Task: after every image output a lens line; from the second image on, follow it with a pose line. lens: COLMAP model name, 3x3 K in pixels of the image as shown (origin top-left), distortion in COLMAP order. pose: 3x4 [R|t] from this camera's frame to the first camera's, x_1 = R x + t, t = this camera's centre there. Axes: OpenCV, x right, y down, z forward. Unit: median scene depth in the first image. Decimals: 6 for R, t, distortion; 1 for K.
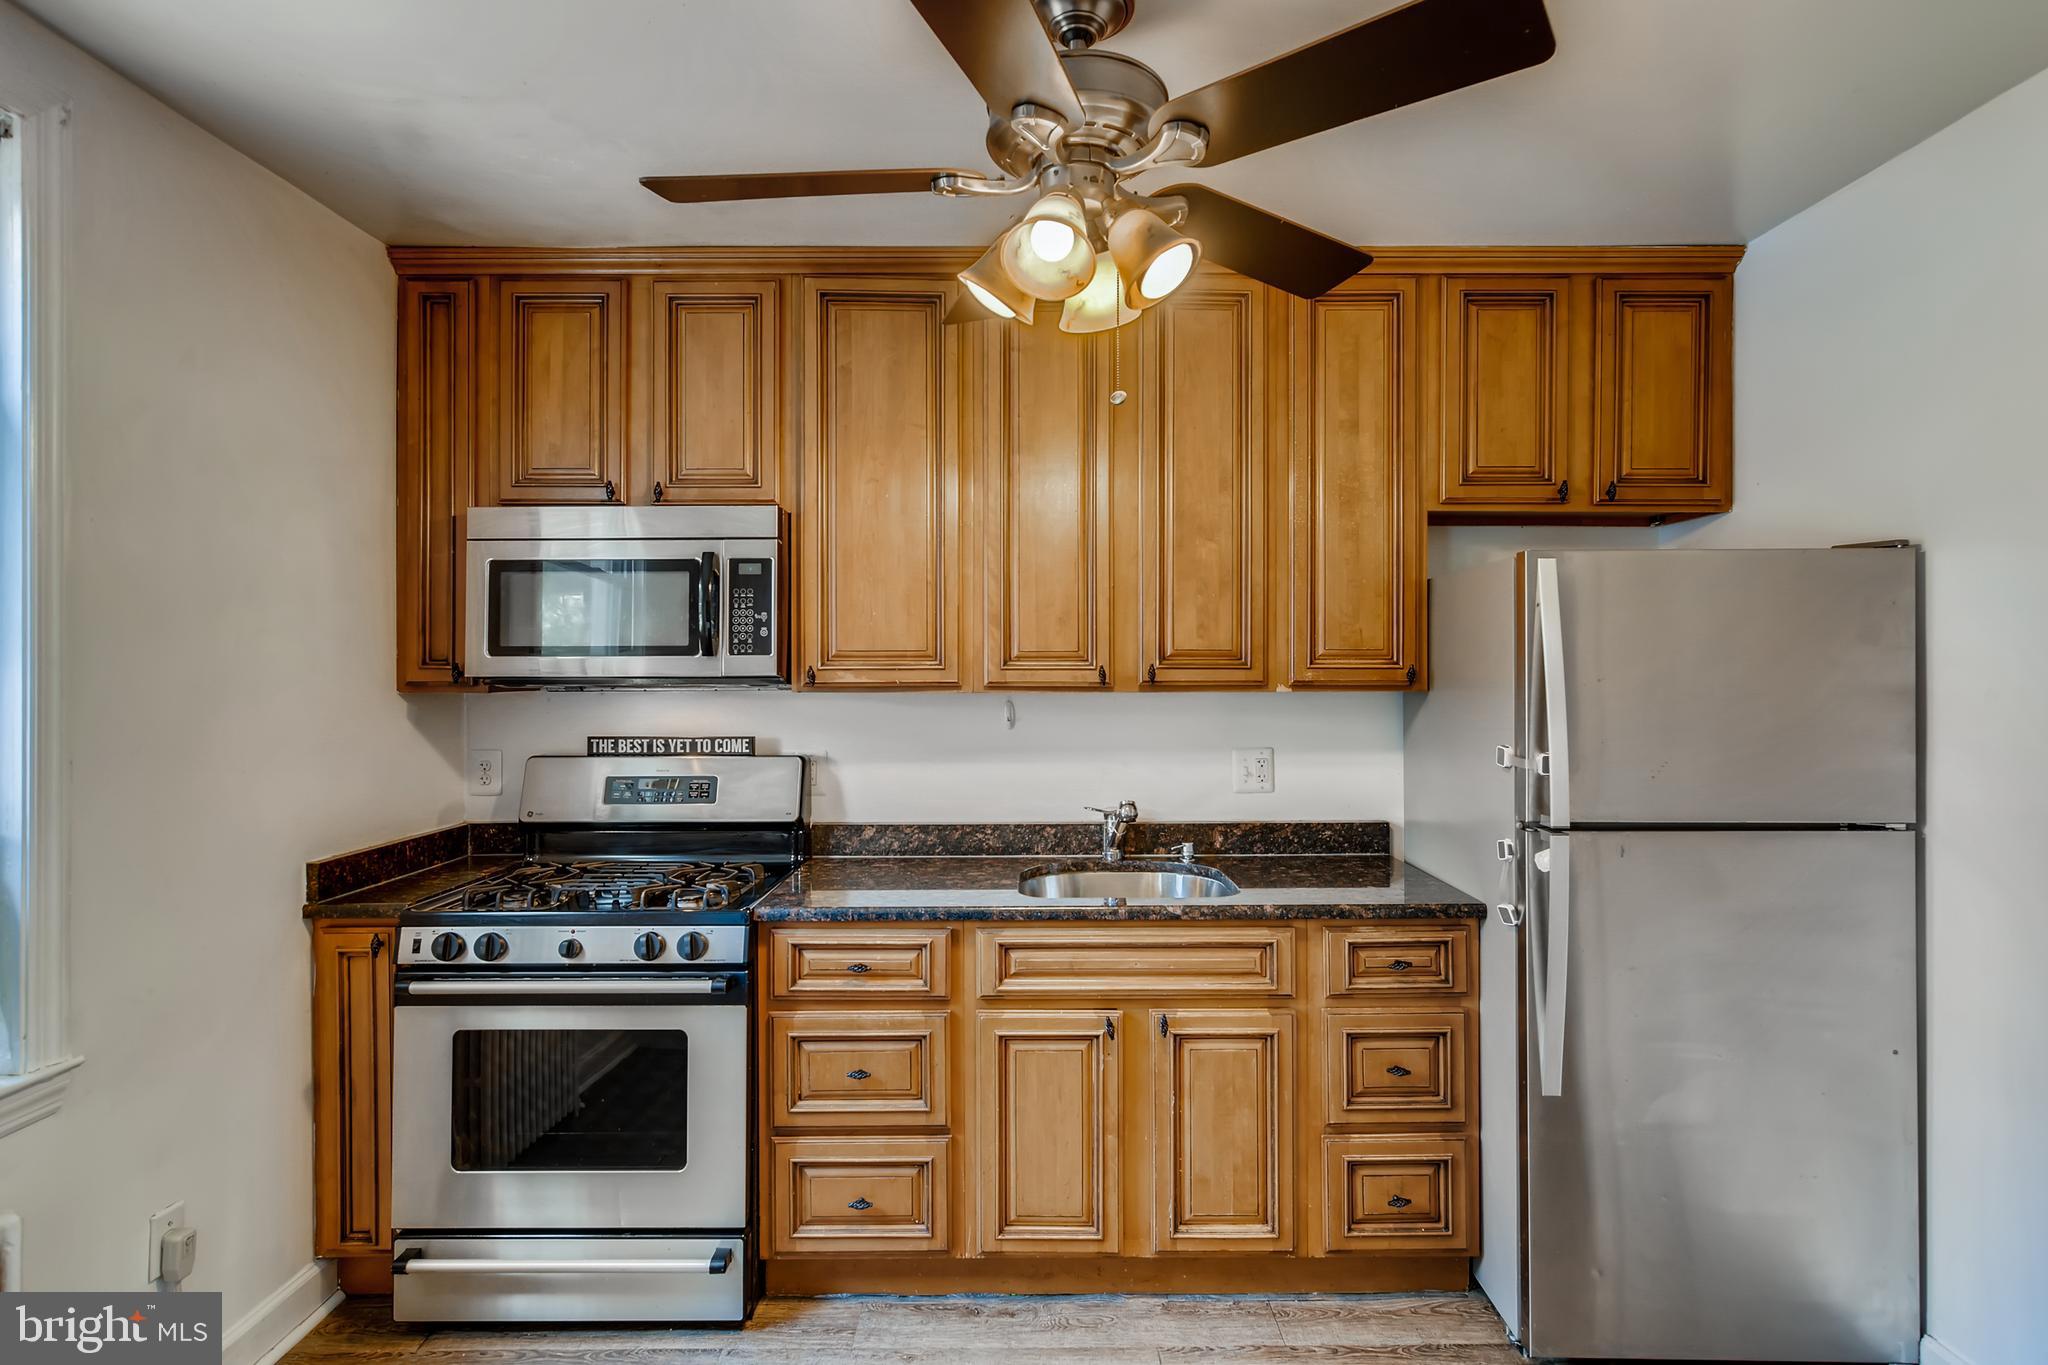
lens RADIAL K [[1037.4, 0, 1024.8], [0, 1037.4, 677.7], [0, 0, 1]] dist [-0.002090, 0.005216]
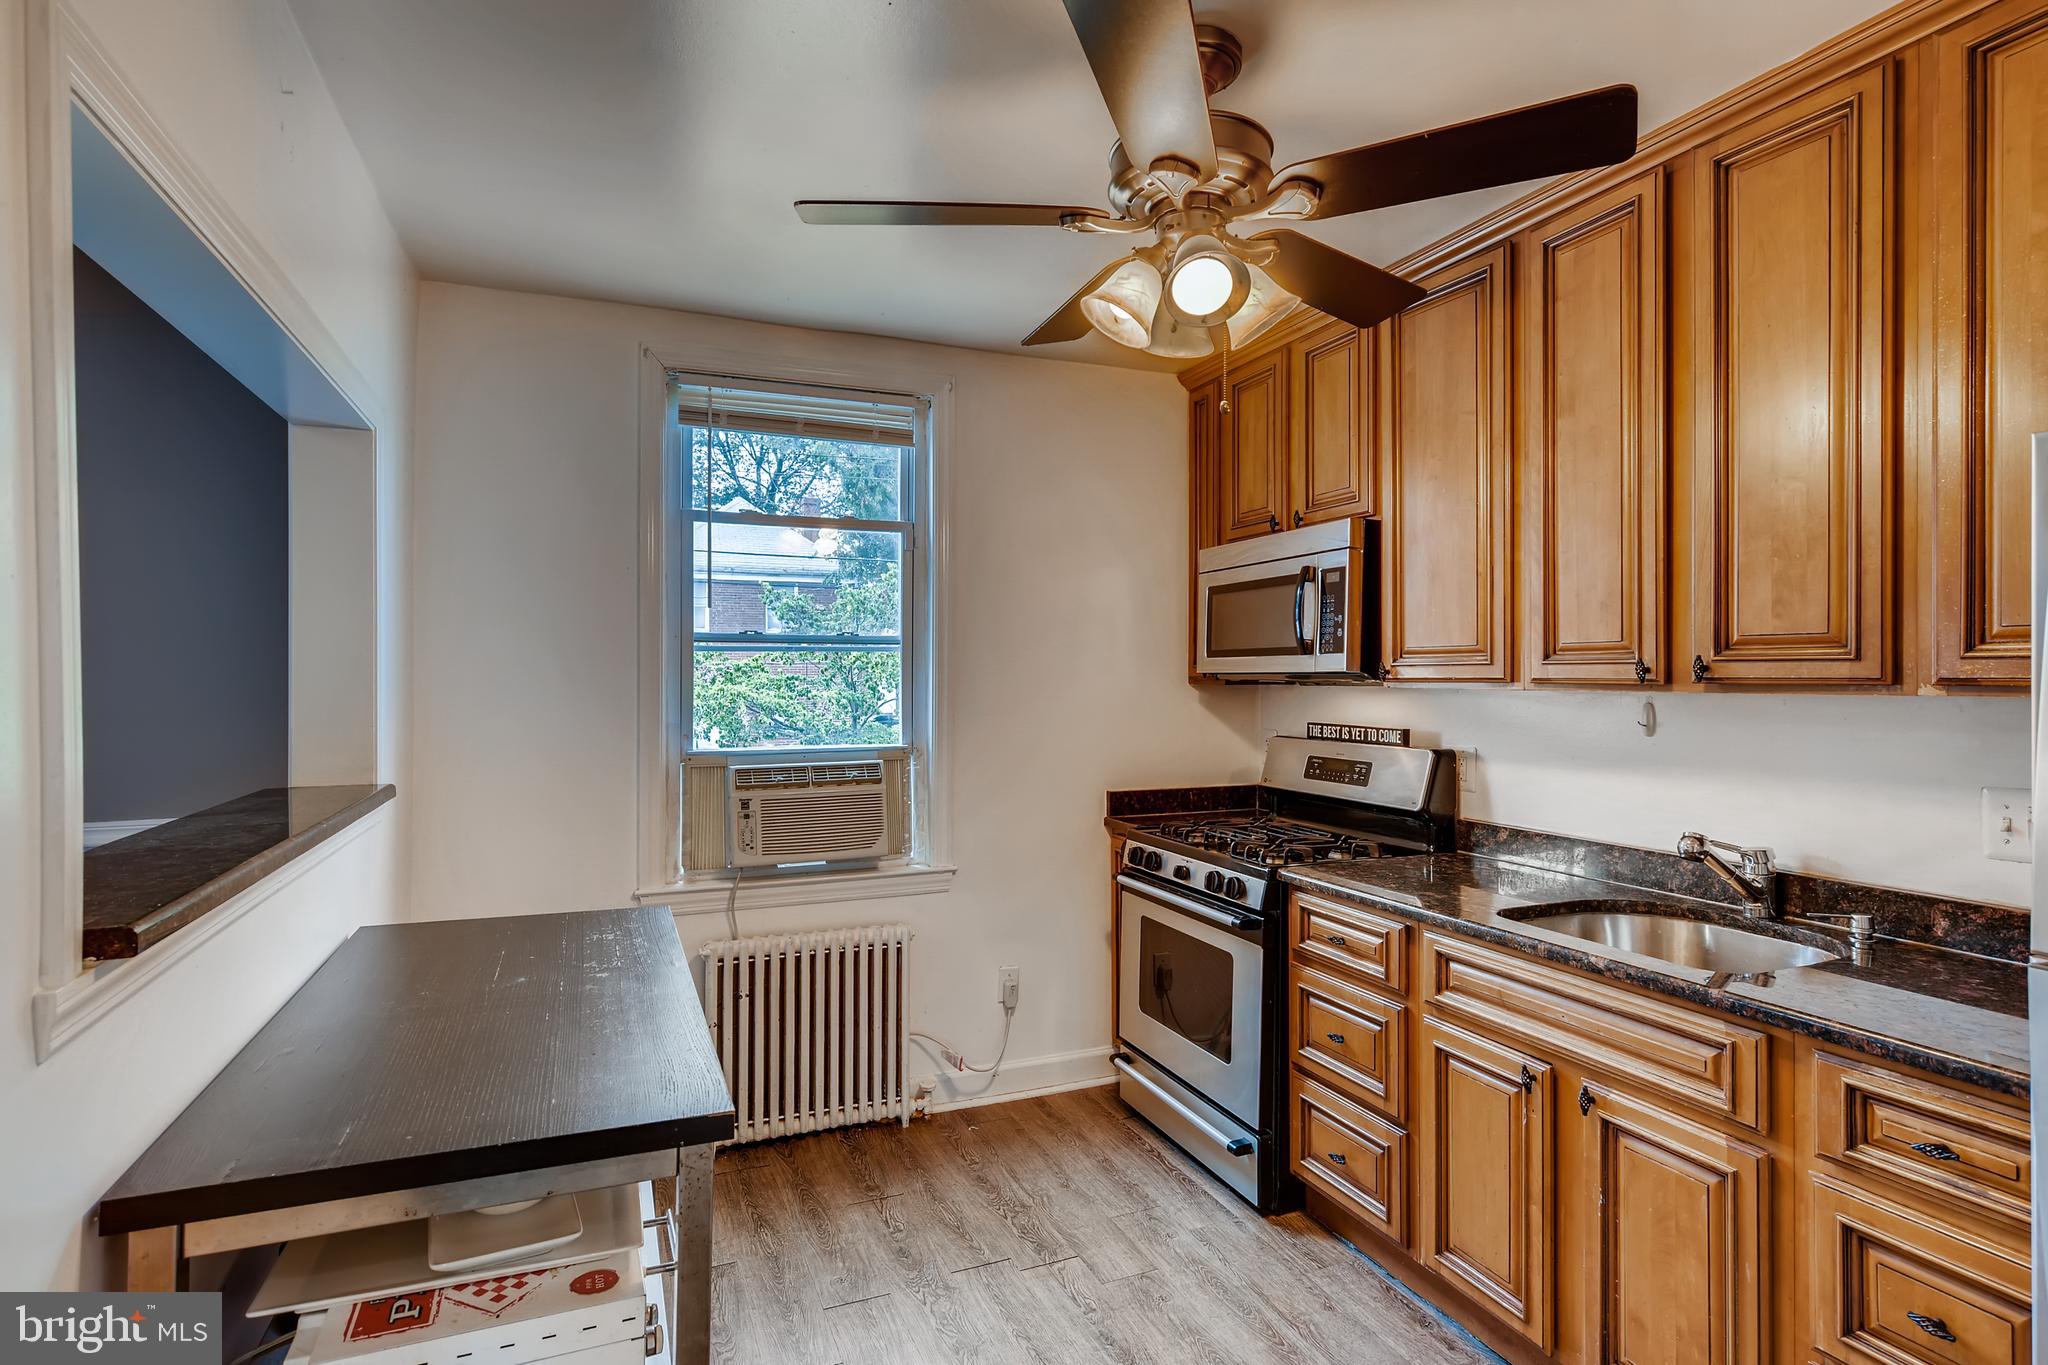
lens RADIAL K [[1037.4, 0, 1022.0], [0, 1037.4, 679.4], [0, 0, 1]] dist [-0.002090, 0.005216]
pose [[0.379156, 0.004490, -0.925322, 0.658243], [-0.003310, 0.999988, 0.003496, 0.003689], [0.925327, 0.001737, 0.379167, 0.259263]]
